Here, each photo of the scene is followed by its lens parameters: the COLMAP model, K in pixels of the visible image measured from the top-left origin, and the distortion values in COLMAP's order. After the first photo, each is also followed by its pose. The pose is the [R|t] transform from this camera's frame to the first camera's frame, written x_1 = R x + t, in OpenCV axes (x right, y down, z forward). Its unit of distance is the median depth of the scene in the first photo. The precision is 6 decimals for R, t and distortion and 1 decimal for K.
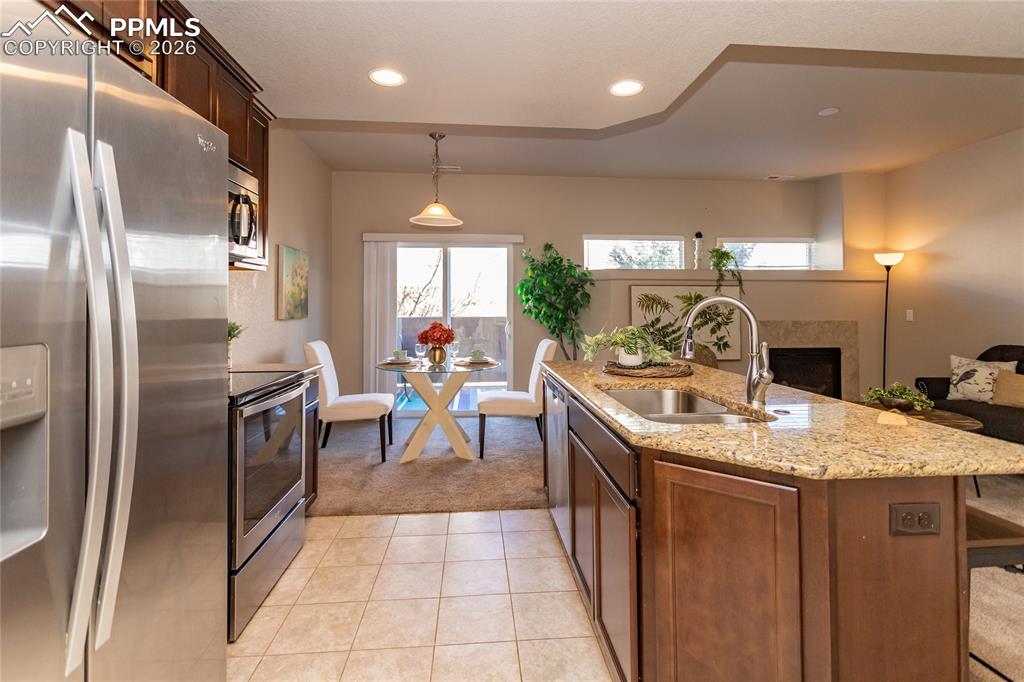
lens RADIAL K [[482.8, 0, 507.6], [0, 482.8, 315.3], [0, 0, 1]] dist [0.001234, -0.000095]
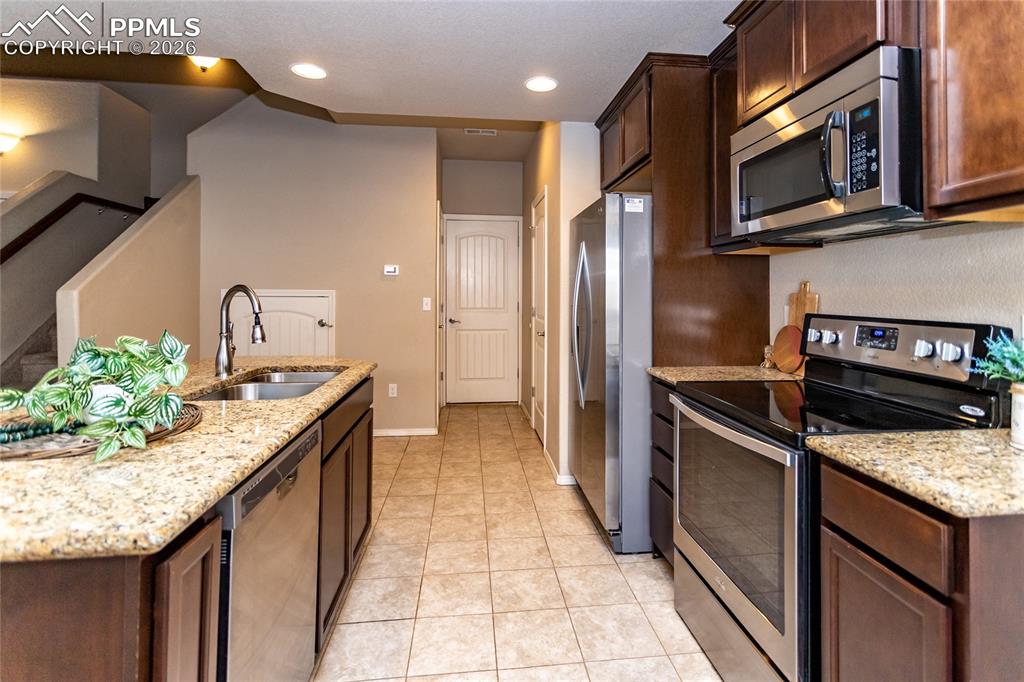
lens RADIAL K [[514.6, 0, 531.1], [0, 514.6, 289.8], [0, 0, 1]] dist [0.005572, 0.001009]
pose [[-0.999217, -0.006417, -0.039048, -0.073770], [-0.006739, 0.999944, 0.008108, -0.019656], [0.038994, 0.008365, -0.999204, 0.847431]]
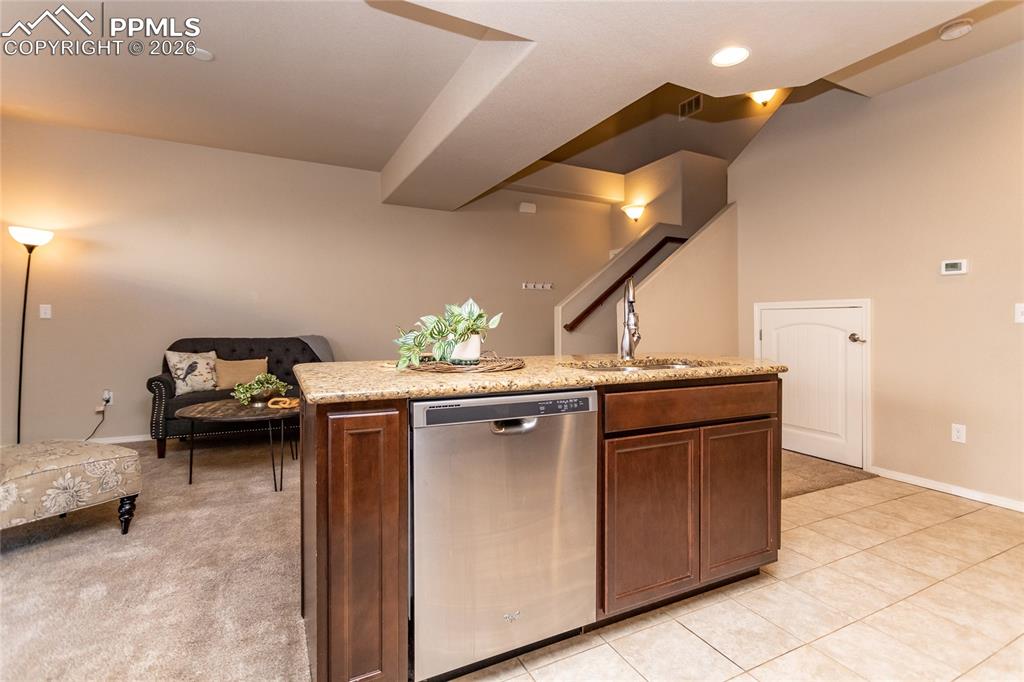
lens RADIAL K [[479.1, 0, 513.2], [0, 479.1, 331.8], [0, 0, 1]] dist [0.003471, 0.000688]
pose [[-0.375457, -0.017586, 0.926673, -0.243819], [0.006728, 0.999742, 0.021698, 0.024797], [-0.926815, 0.014381, -0.375242, 0.667105]]
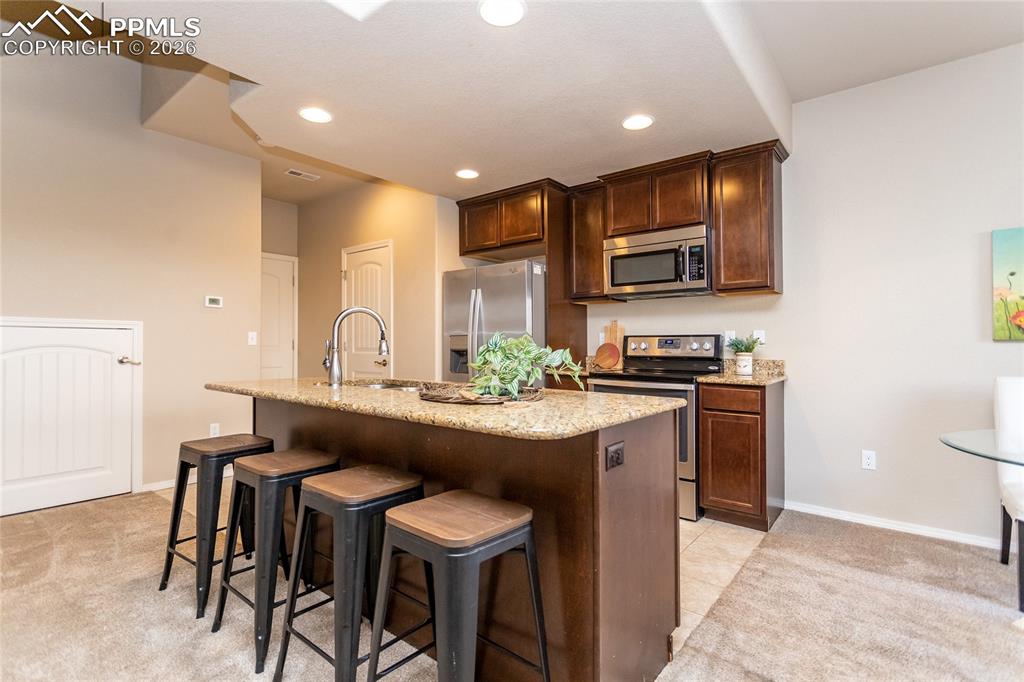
lens RADIAL K [[485.8, 0, 518.2], [0, 485.8, 343.5], [0, 0, 1]] dist [-0.003261, 0.000105]
pose [[-0.675916, -0.003617, -0.736969, 0.436407], [-0.012194, 0.999906, 0.006277, 0.015513], [0.736877, 0.013229, -0.675897, 0.839735]]
